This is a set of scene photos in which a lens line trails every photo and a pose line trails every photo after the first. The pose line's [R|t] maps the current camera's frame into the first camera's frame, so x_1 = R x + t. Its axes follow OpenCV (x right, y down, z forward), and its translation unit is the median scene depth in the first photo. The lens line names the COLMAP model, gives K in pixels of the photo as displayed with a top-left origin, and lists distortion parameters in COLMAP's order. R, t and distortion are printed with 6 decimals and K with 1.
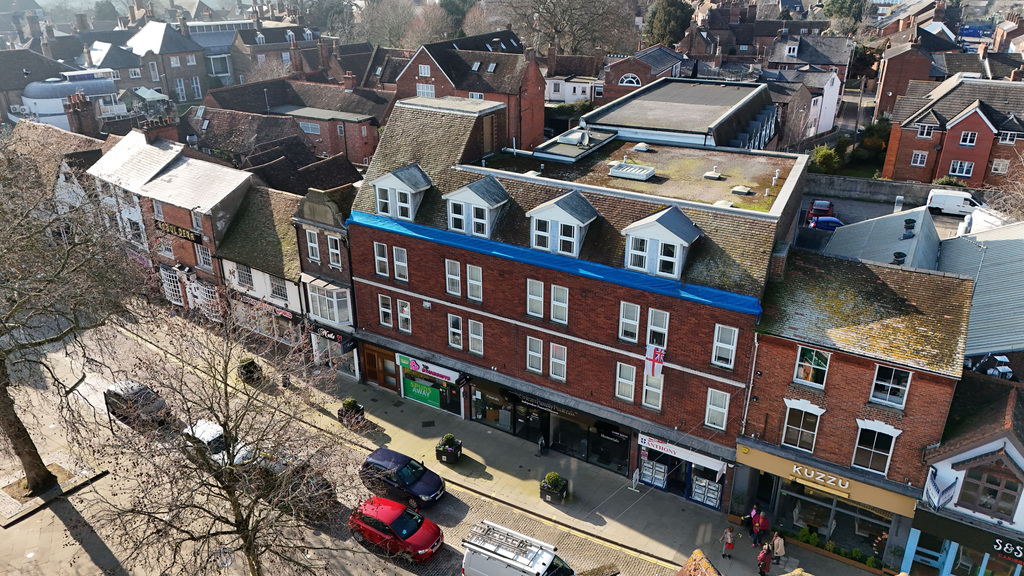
lens RADIAL K [[740.5, 0, 511.3], [0, 740.5, 288.0], [0, 0, 1]] dist [0.013594, -0.000296]
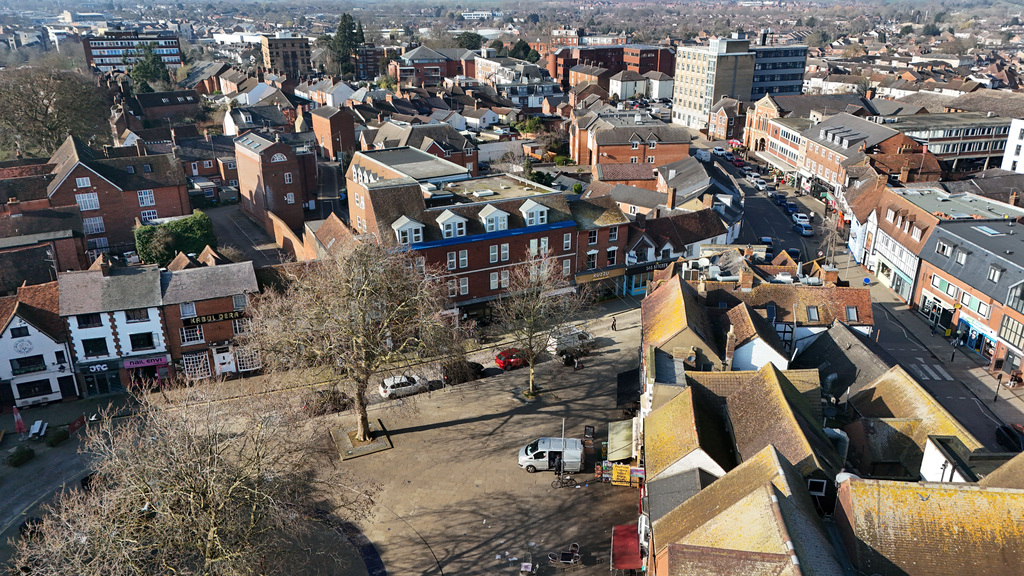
lens RADIAL K [[740.5, 0, 510.6], [0, 740.5, 288.3], [0, 0, 1]] dist [0.013594, -0.000296]
pose [[0.500675, -0.307663, 0.809115, -1.736033], [0.345465, 0.928062, 0.139121, -0.177909], [-0.793712, 0.209866, 0.570945, -0.281504]]
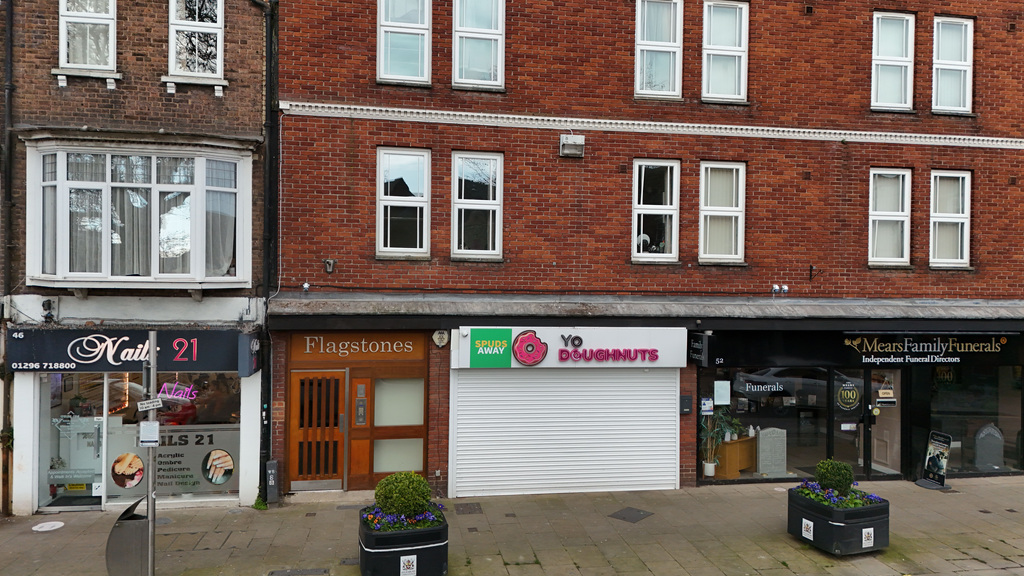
lens RADIAL K [[740.5, 0, 512.8], [0, 740.5, 288.7], [0, 0, 1]] dist [0.013594, -0.000296]
pose [[0.748388, 0.003884, 0.663250, -0.394530], [0.257189, 0.920043, -0.295591, 0.195706], [-0.611367, 0.391797, 0.687550, 0.874786]]
